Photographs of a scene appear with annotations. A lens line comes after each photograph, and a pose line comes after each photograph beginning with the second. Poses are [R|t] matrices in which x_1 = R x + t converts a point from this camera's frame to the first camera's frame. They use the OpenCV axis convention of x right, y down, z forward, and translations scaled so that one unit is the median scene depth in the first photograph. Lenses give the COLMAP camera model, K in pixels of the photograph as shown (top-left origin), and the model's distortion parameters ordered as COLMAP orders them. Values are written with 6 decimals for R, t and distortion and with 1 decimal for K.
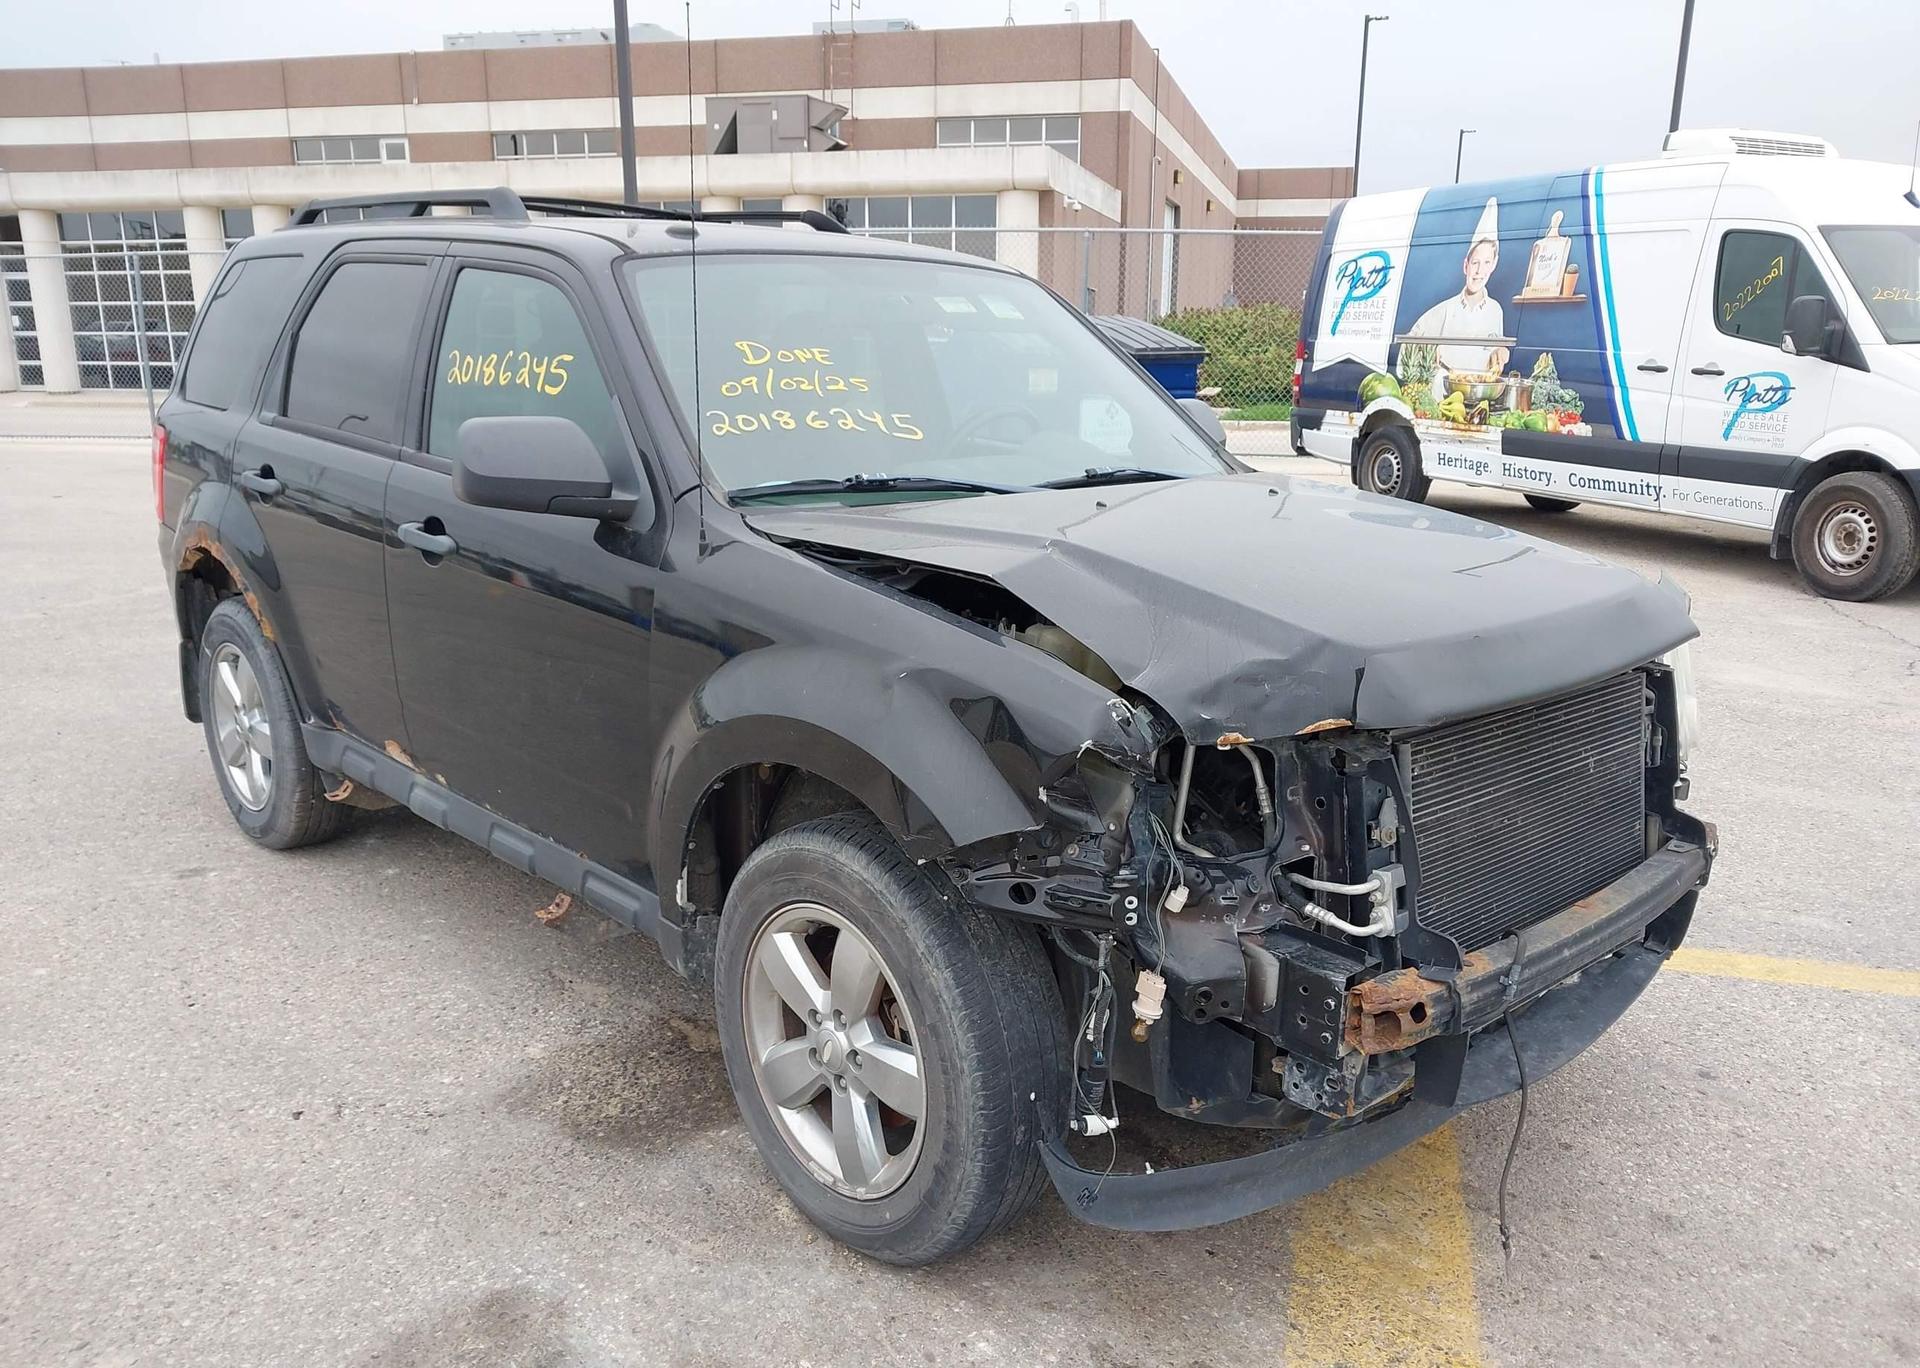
lens RADIAL K [[1516.1, 0, 957.2], [0, 1516.1, 686.1], [0, 0, 1]] dist [0.000755, -0.001560]
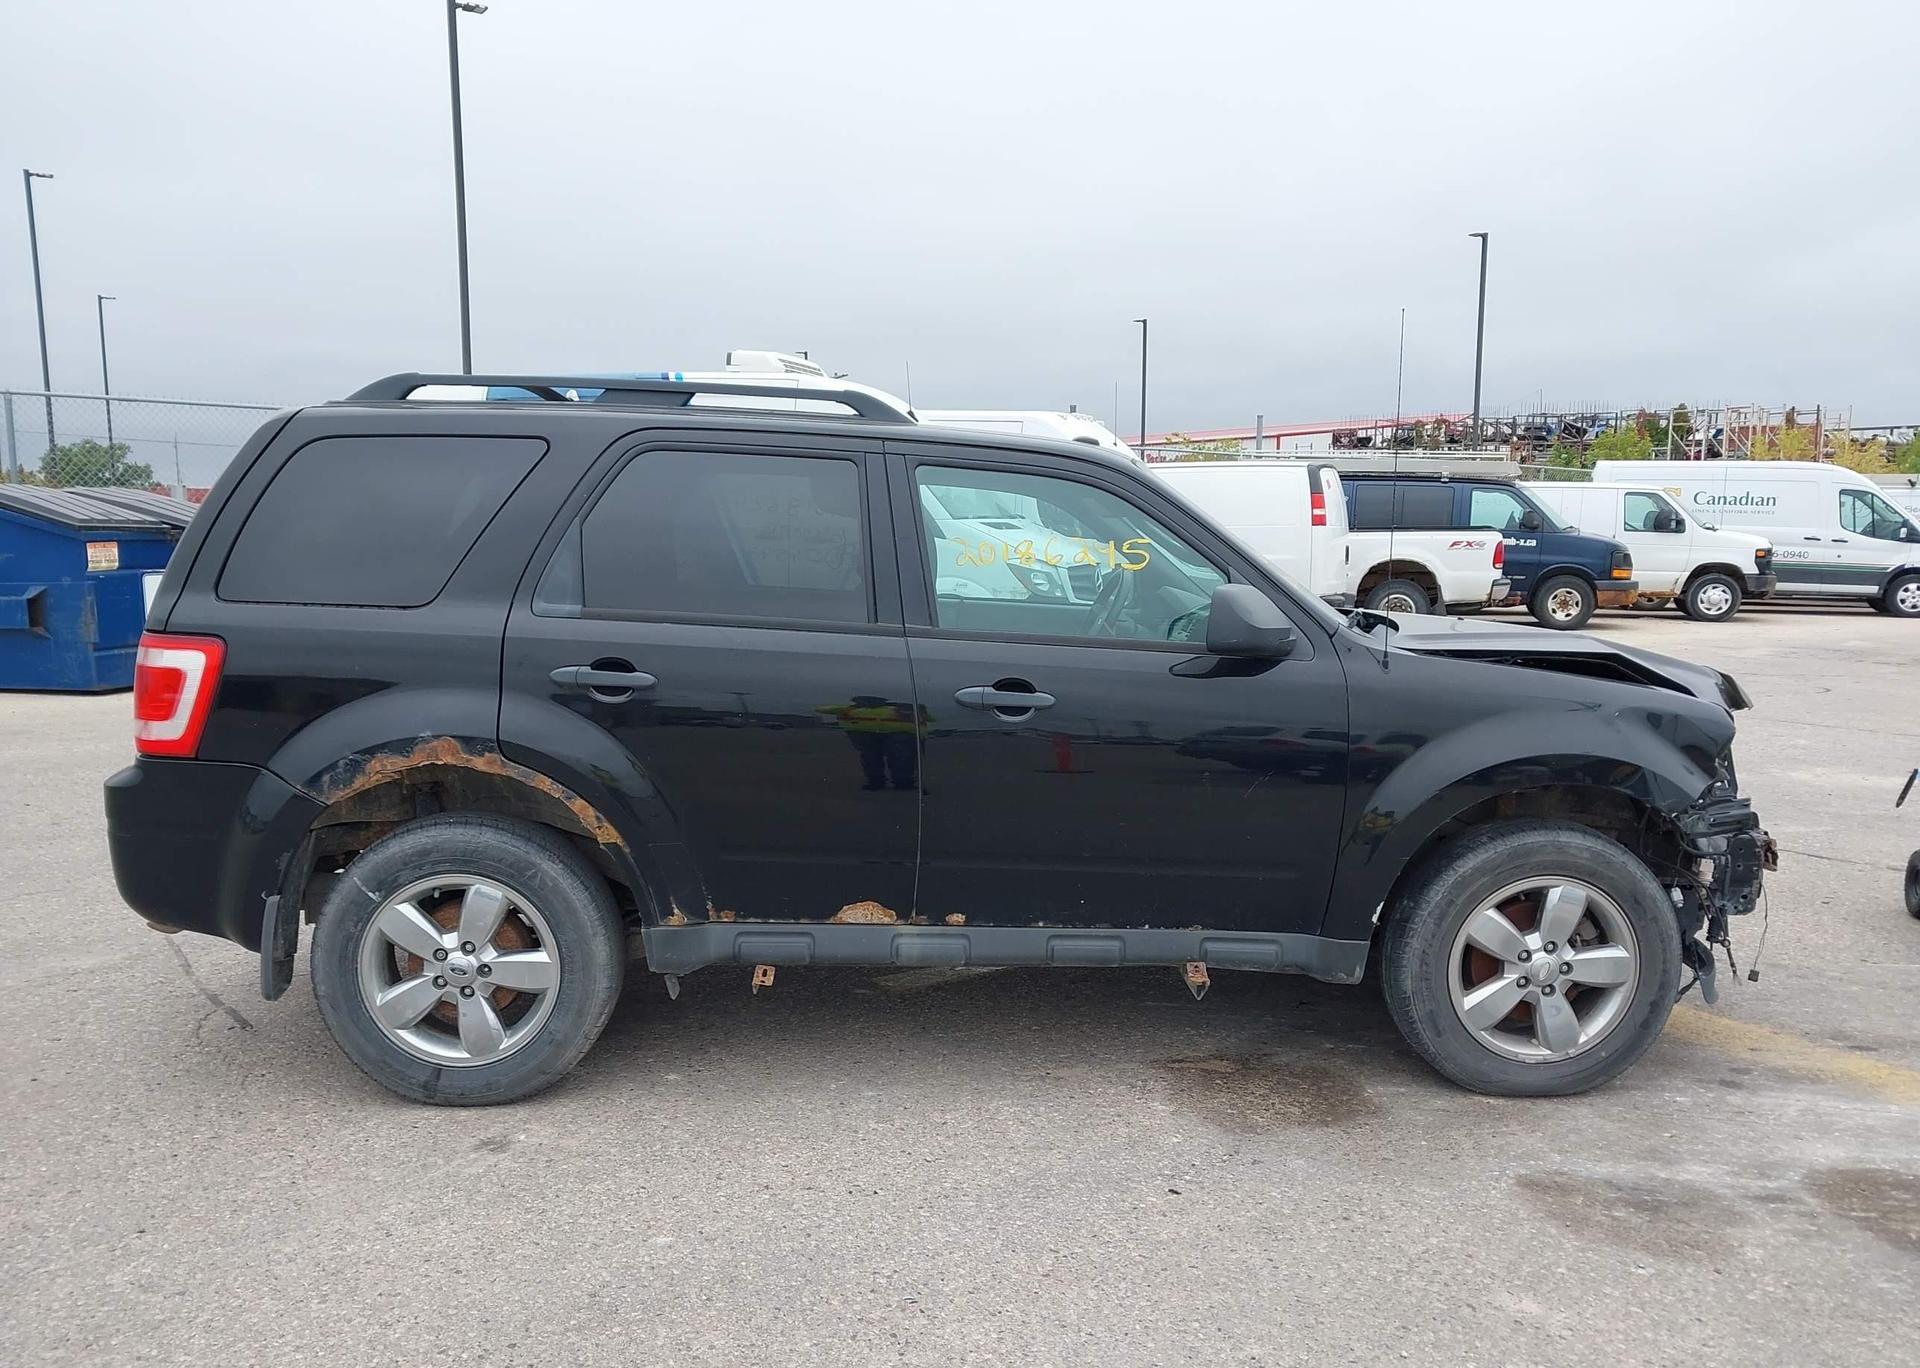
lens RADIAL K [[1486.6, 0, 986.2], [0, 1486.6, 682.6], [0, 0, 1]] dist [0.110498, -0.258899]
pose [[0.653383, -0.087719, 0.751928, -0.962594], [0.169594, 0.984979, -0.032461, -0.059667], [-0.737786, 0.148732, 0.658445, 0.214738]]
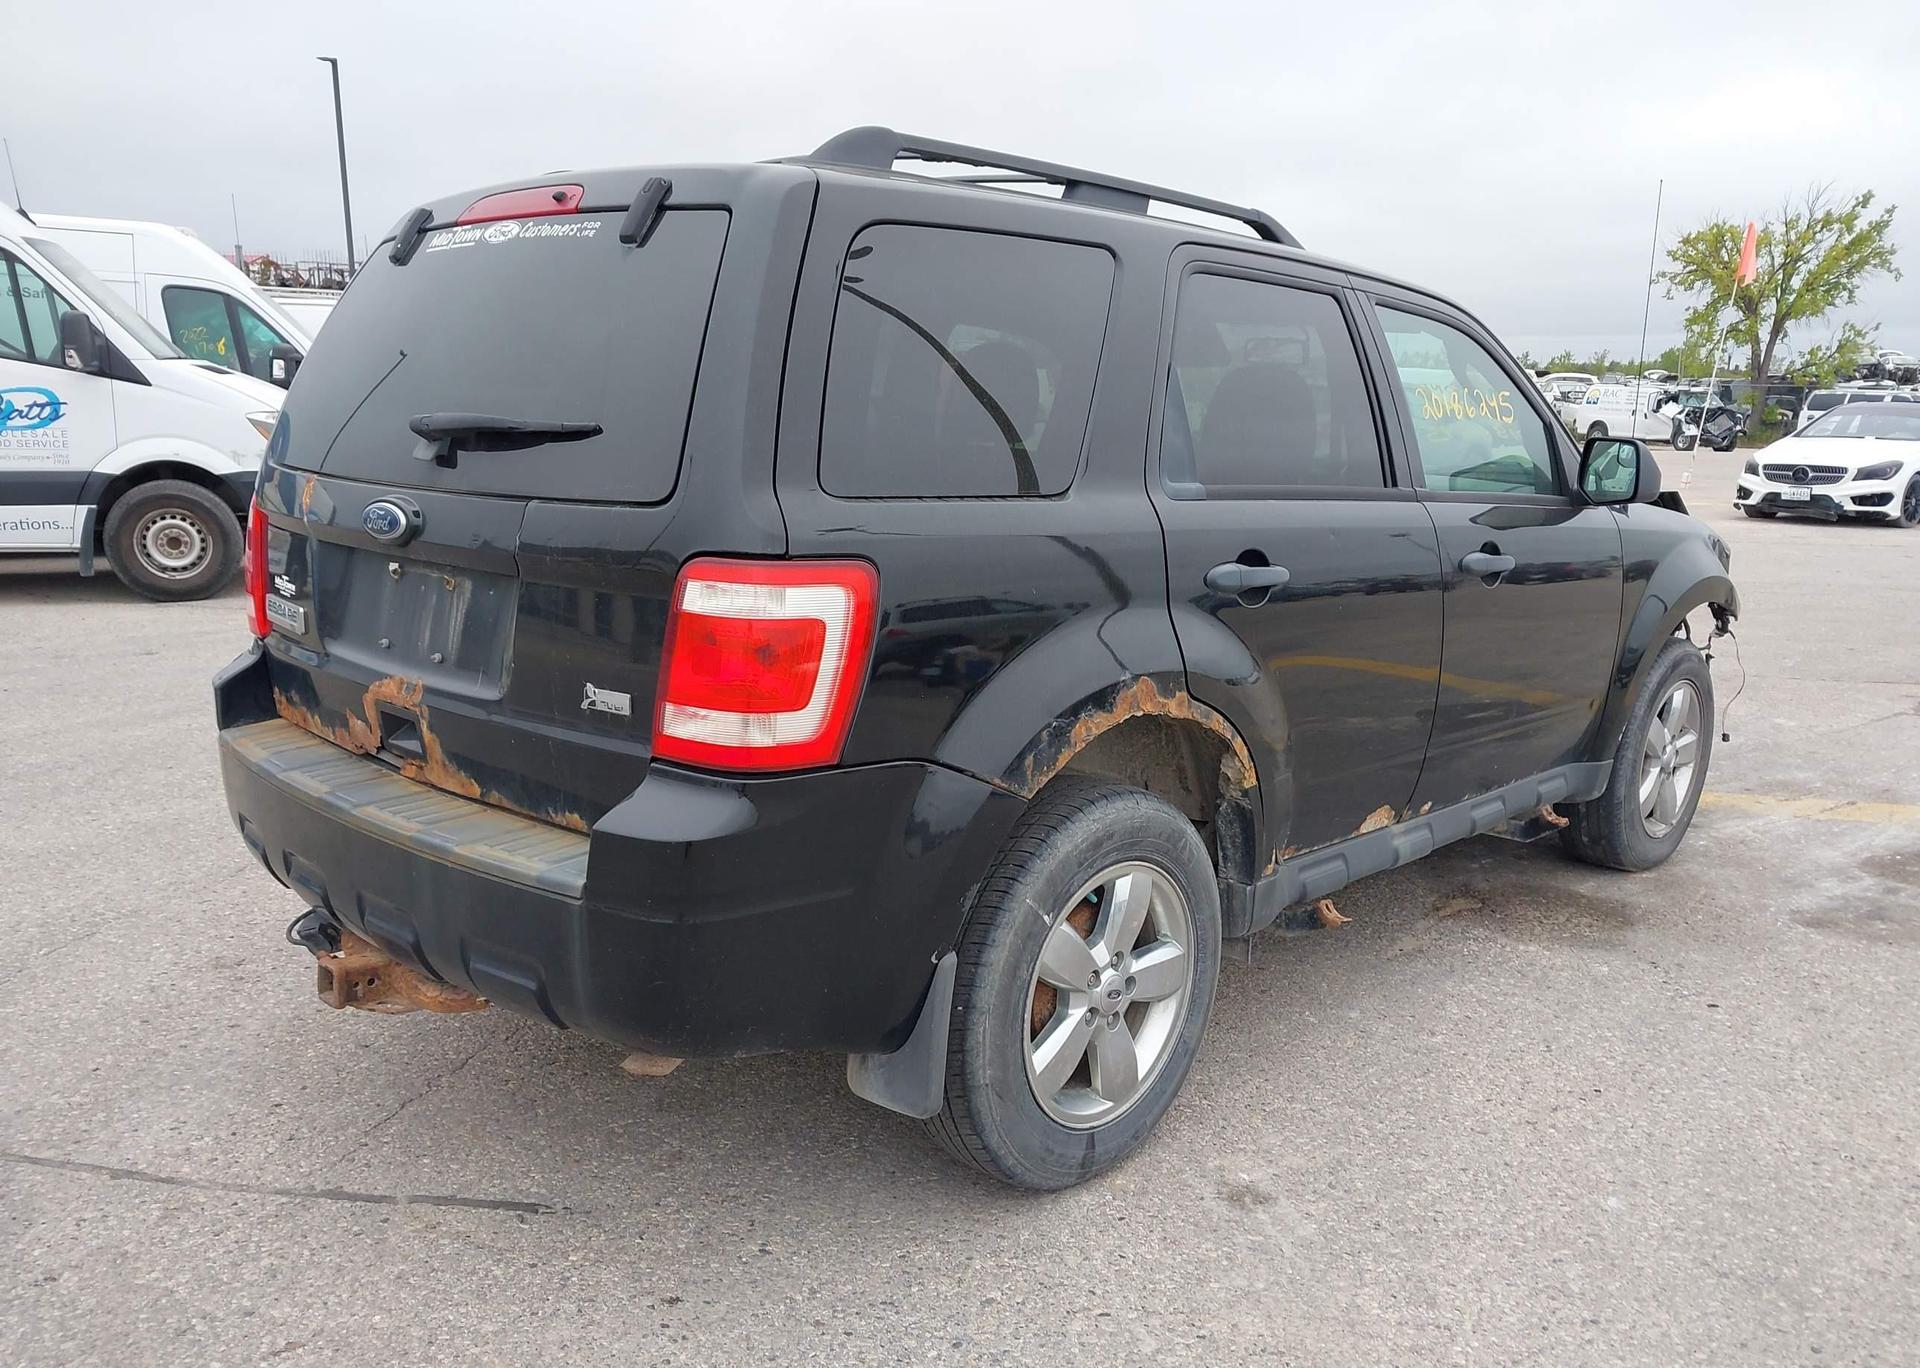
lens RADIAL K [[1516.1, 0, 957.2], [0, 1516.1, 686.1], [0, 0, 1]] dist [0.000755, -0.001560]
pose [[-0.037238, -0.205627, 0.977922, -1.121105], [0.206850, 0.955820, 0.208856, -0.252884], [-0.977664, 0.210061, 0.006941, 1.100656]]
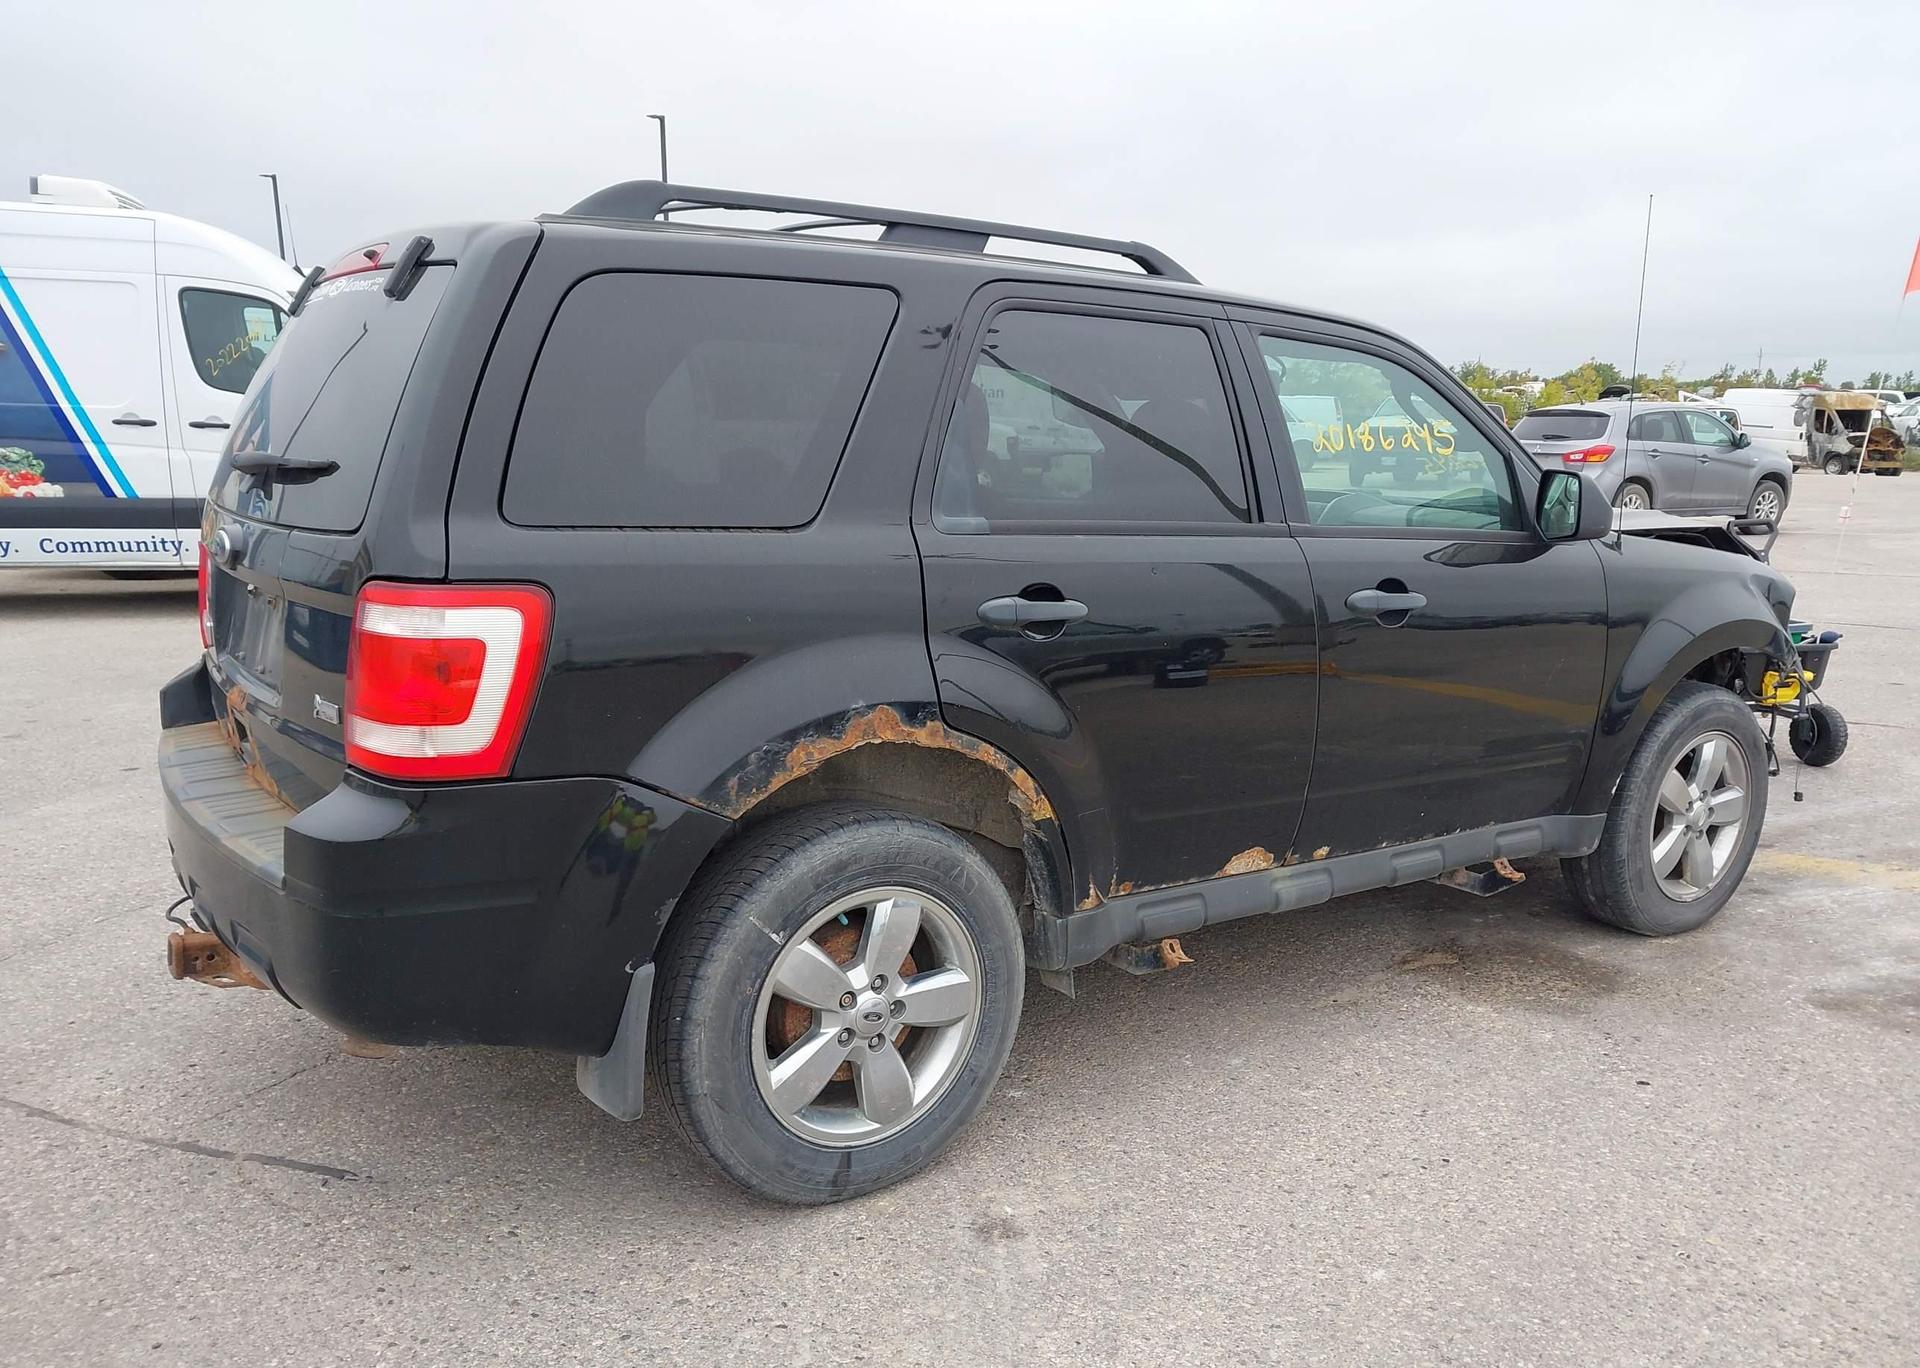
lens RADIAL K [[1505.5, 0, 947.0], [0, 1505.5, 683.1], [0, 0, 1]] dist [0.026566, -0.047029]
pose [[0.163716, -0.183932, 0.969209, -1.121571], [0.213654, 0.965758, 0.147188, -0.206898], [-0.963094, 0.182978, 0.197407, 0.875716]]
